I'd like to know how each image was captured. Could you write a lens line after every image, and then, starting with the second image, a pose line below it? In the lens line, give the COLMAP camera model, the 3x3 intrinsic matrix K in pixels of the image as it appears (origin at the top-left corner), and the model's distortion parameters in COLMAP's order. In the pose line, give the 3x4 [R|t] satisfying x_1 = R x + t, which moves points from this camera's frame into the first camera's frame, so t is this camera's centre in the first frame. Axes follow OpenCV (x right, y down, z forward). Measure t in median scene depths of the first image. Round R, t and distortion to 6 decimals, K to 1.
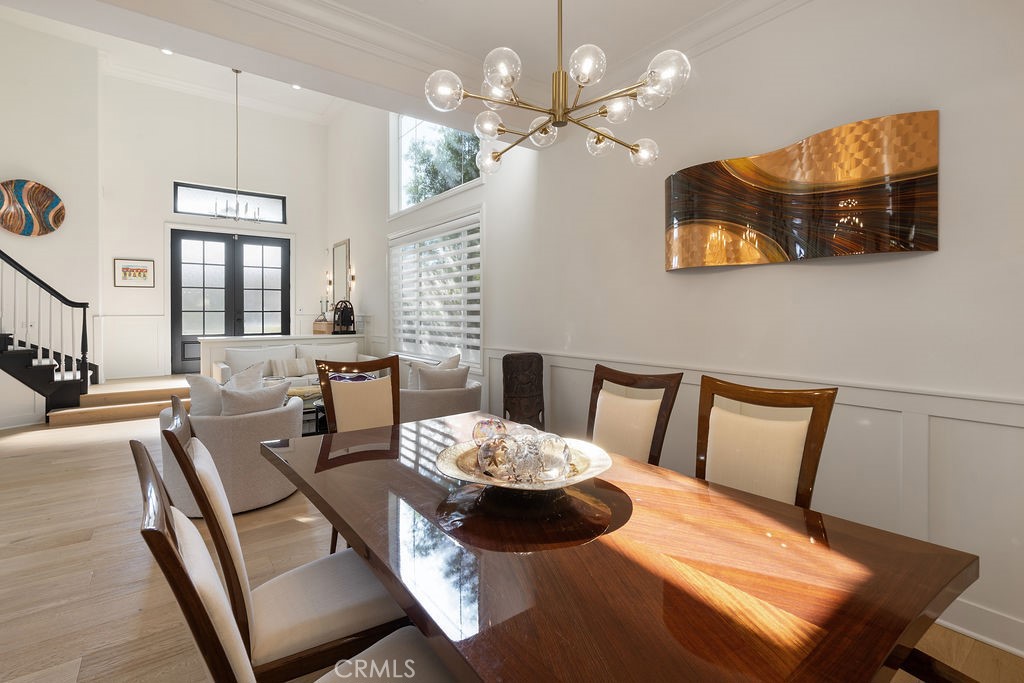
lens RADIAL K [[473.5, 0, 504.4], [0, 473.5, 313.1], [0, 0, 1]] dist [0.007868, 0.000582]
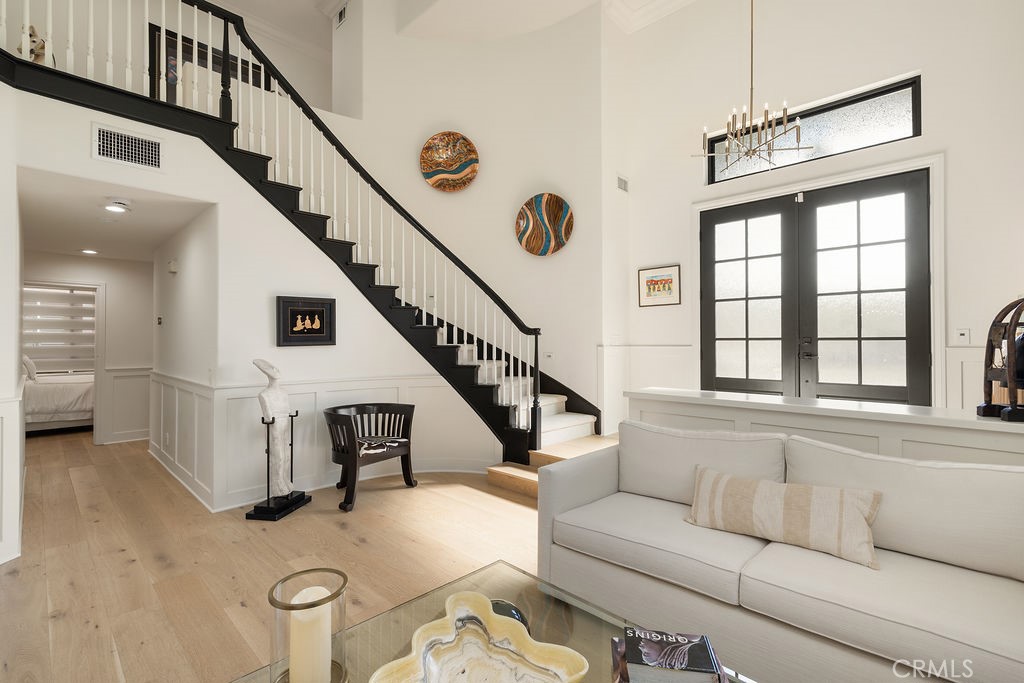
lens RADIAL K [[473.5, 0, 510.7], [0, 473.5, 339.0], [0, 0, 1]] dist [0.007868, 0.000582]
pose [[0.190389, -0.006789, -0.981685, -0.117442], [0.000627, 0.999977, -0.006794, -0.000075], [0.981709, 0.000678, 0.190388, 0.625263]]
